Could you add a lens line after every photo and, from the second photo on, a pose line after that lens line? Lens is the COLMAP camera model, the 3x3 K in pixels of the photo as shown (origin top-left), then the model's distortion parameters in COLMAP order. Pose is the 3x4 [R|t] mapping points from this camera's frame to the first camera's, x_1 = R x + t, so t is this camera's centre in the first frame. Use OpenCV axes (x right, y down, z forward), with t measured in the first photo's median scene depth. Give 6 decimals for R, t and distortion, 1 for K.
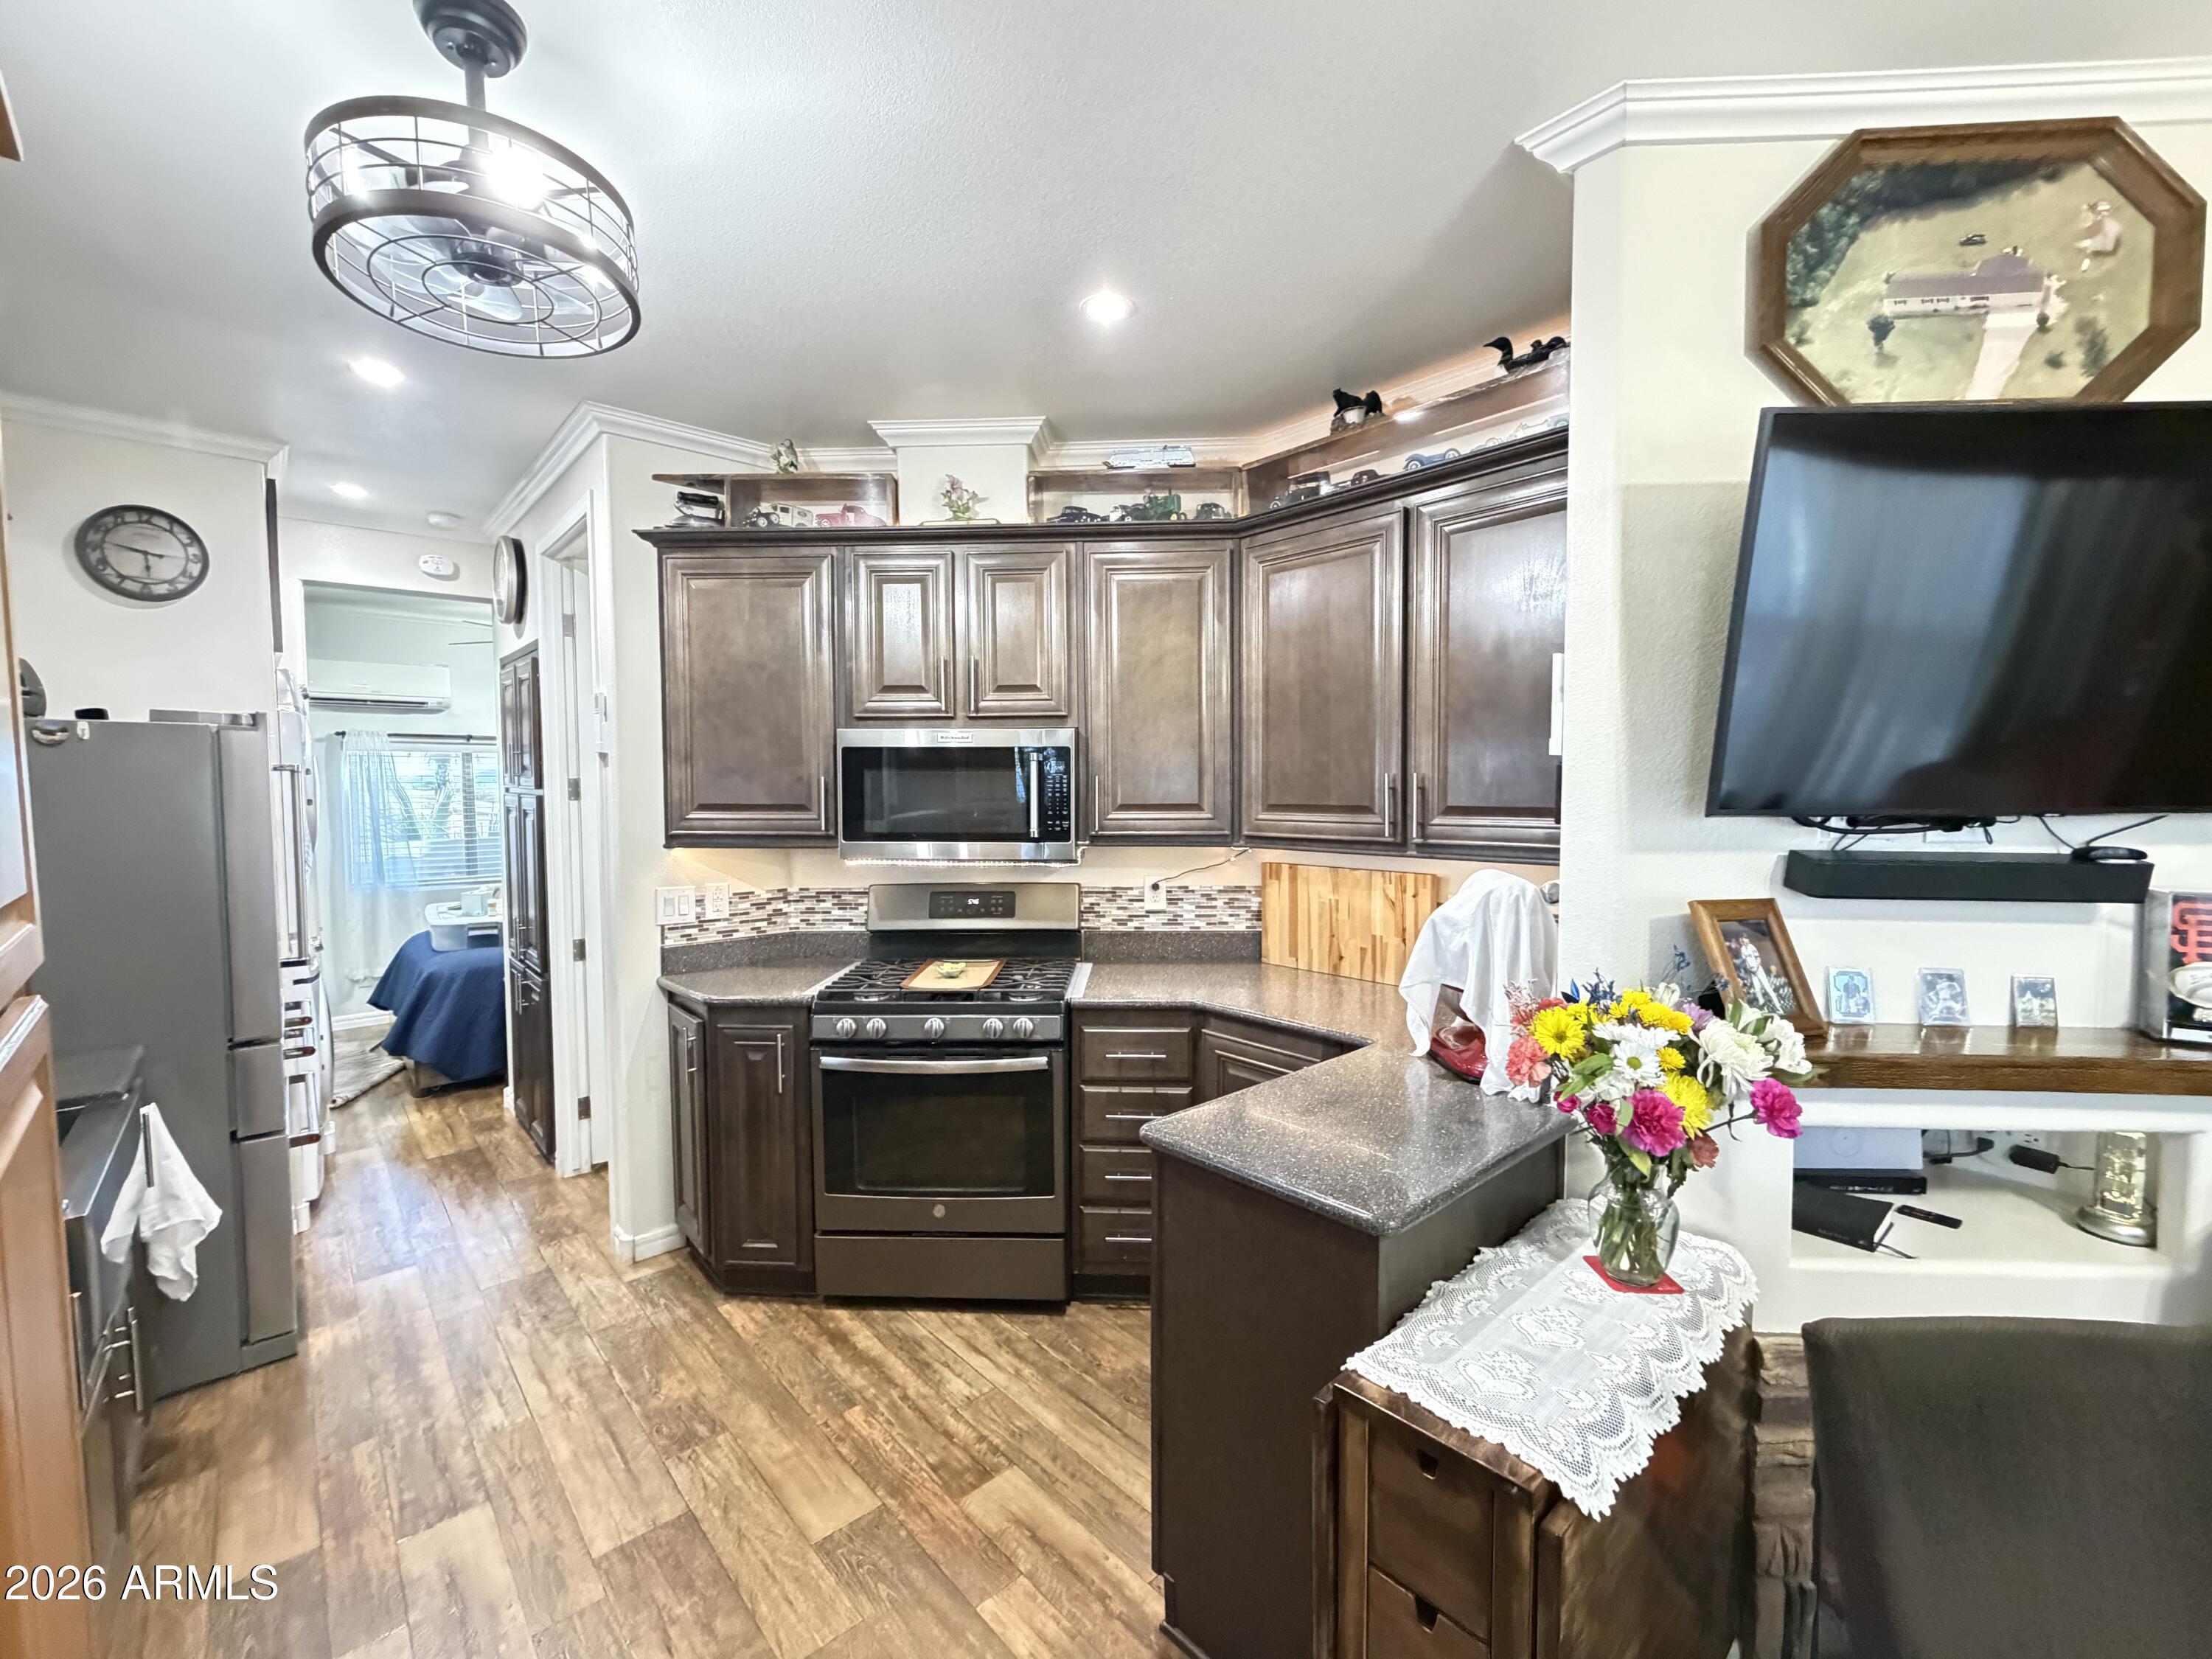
lens RADIAL K [[921.9, 0, 1112.8], [0, 921.9, 825.9], [0, 0, 1]] dist [-0.000327, -0.000129]
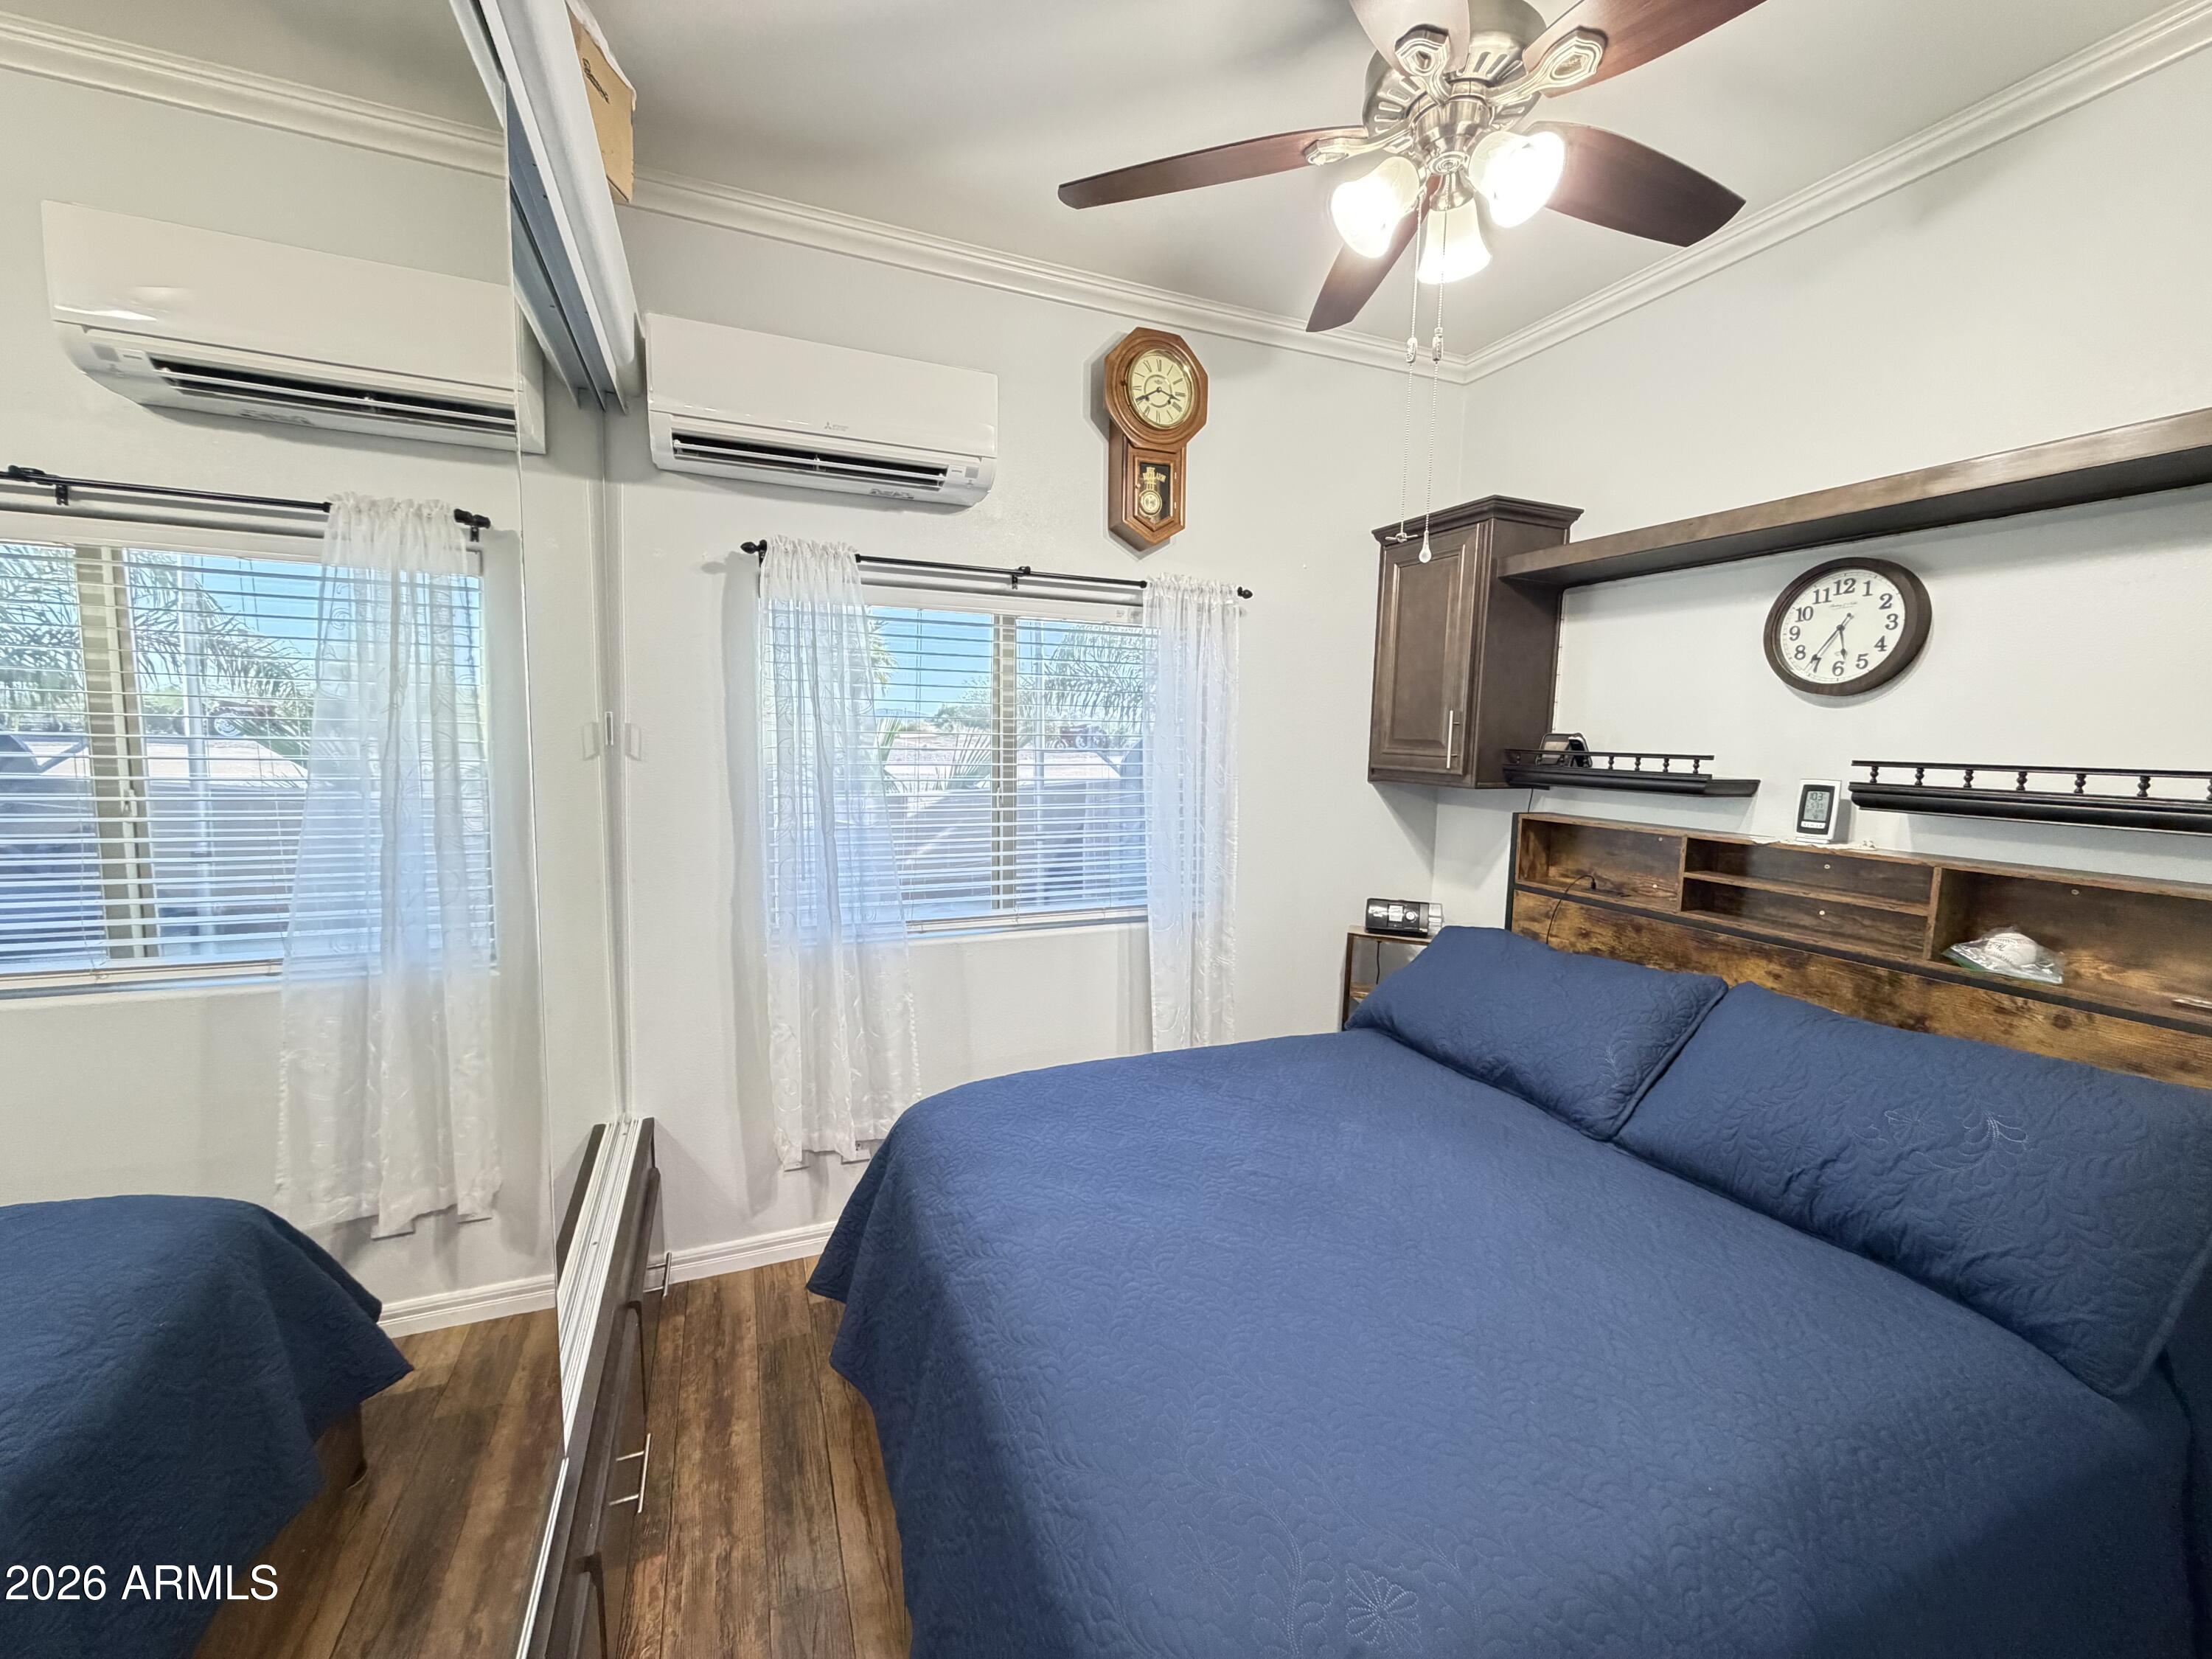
lens RADIAL K [[901.1, 0, 1106.0], [0, 901.1, 829.5], [0, 0, 1]] dist [0.010124, 0.000066]
pose [[0.940078, 0.061129, -0.335435, -1.116807], [-0.039405, 0.996683, 0.071199, -0.030695], [0.338675, -0.053715, 0.939369, 1.357262]]
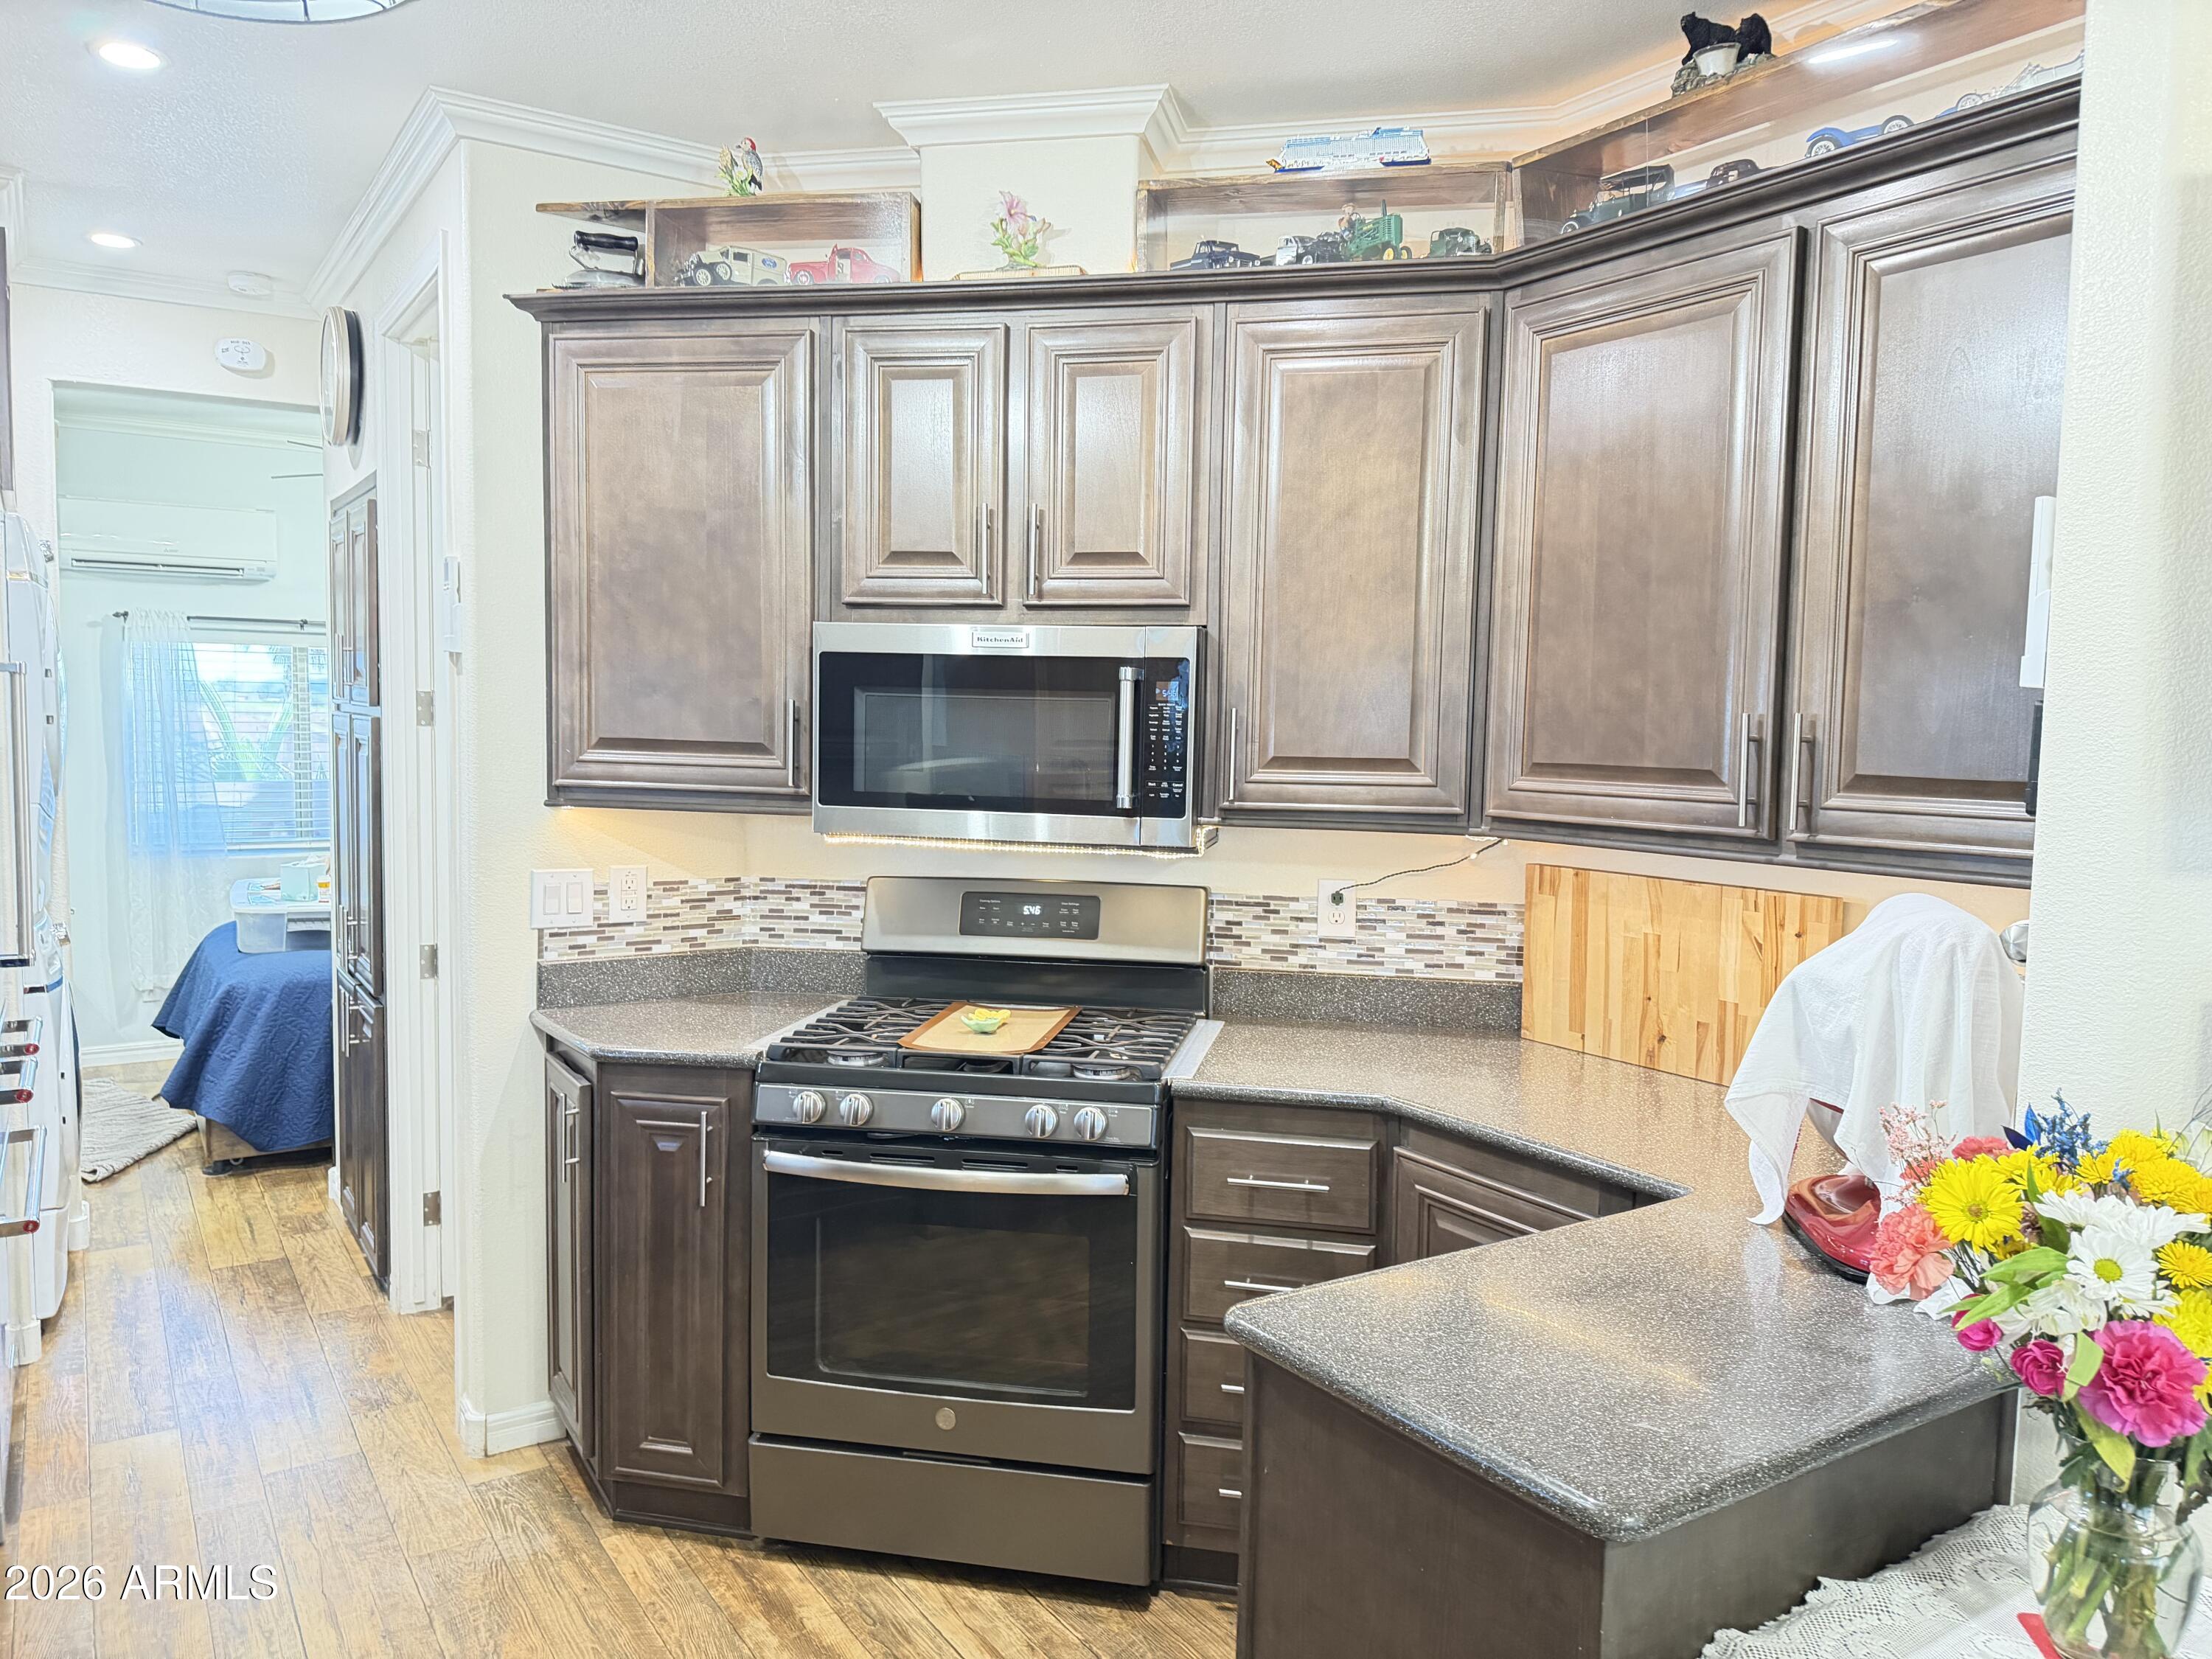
lens RADIAL K [[1537.0, 0, 1106.0], [0, 1537.0, 829.5], [0, 0, 1]] dist [0.096404, -0.134079]
pose [[0.987861, 0.033520, -0.151680, 0.052502], [-0.029193, 0.999103, 0.030665, -0.003728], [0.152572, -0.025865, 0.987954, 0.010787]]
